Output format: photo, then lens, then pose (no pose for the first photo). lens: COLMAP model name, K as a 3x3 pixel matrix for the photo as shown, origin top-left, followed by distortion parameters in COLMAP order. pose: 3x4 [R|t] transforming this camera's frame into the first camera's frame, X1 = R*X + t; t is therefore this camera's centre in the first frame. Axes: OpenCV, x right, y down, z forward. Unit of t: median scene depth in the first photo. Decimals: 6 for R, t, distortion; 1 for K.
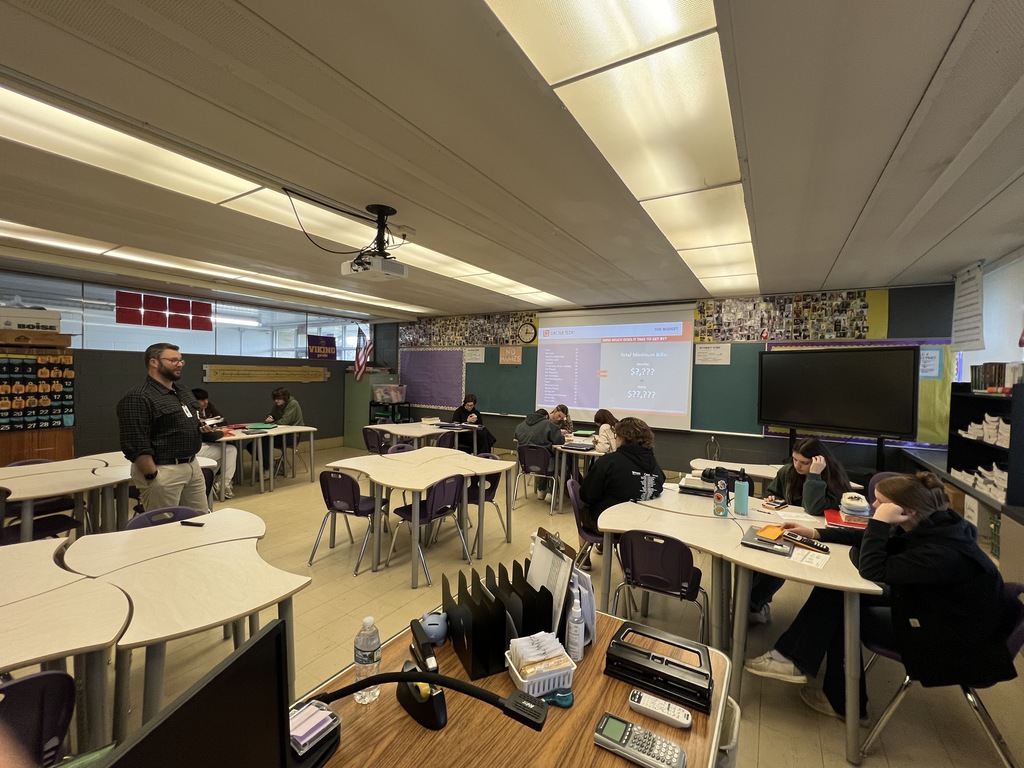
lens RADIAL K [[410.4, 0, 512.0], [0, 410.4, 384.0], [0, 0, 1]] dist [-0.000444, -0.000046]
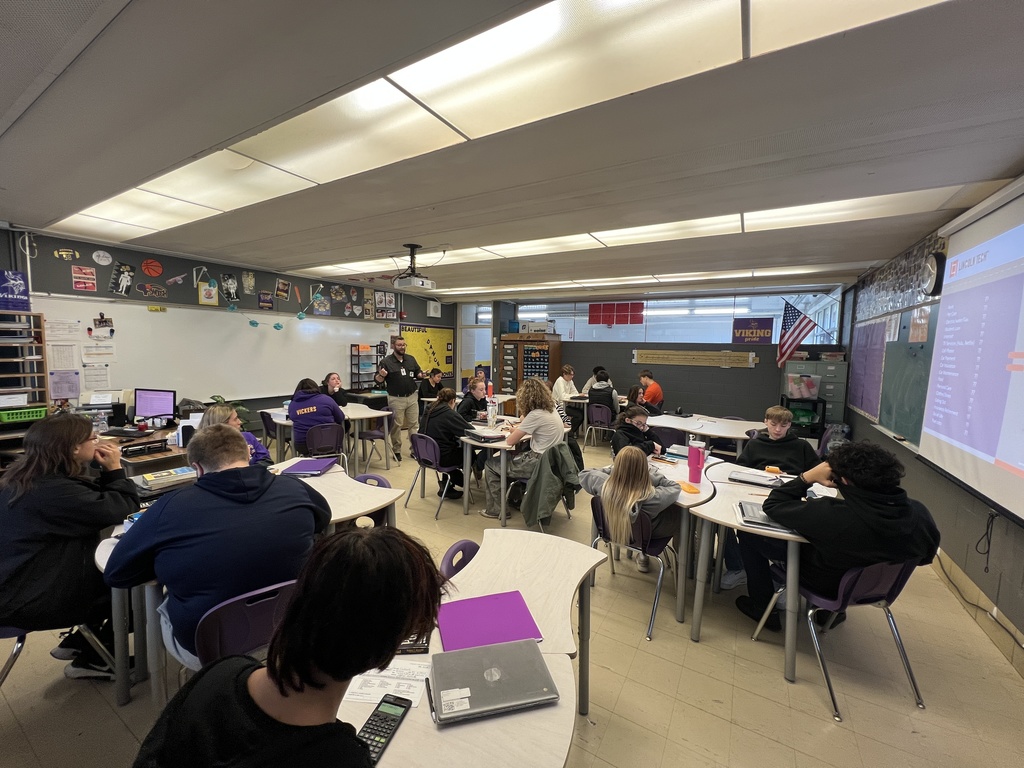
lens RADIAL K [[414.8, 0, 512.0], [0, 414.8, 384.0], [0, 0, 1]] dist [-0.000180, 0.000001]
pose [[0.042113, 0.061429, -0.997223, 0.548023], [-0.052495, 0.996865, 0.059191, 0.003218], [0.997733, 0.049856, 0.045205, 0.552879]]
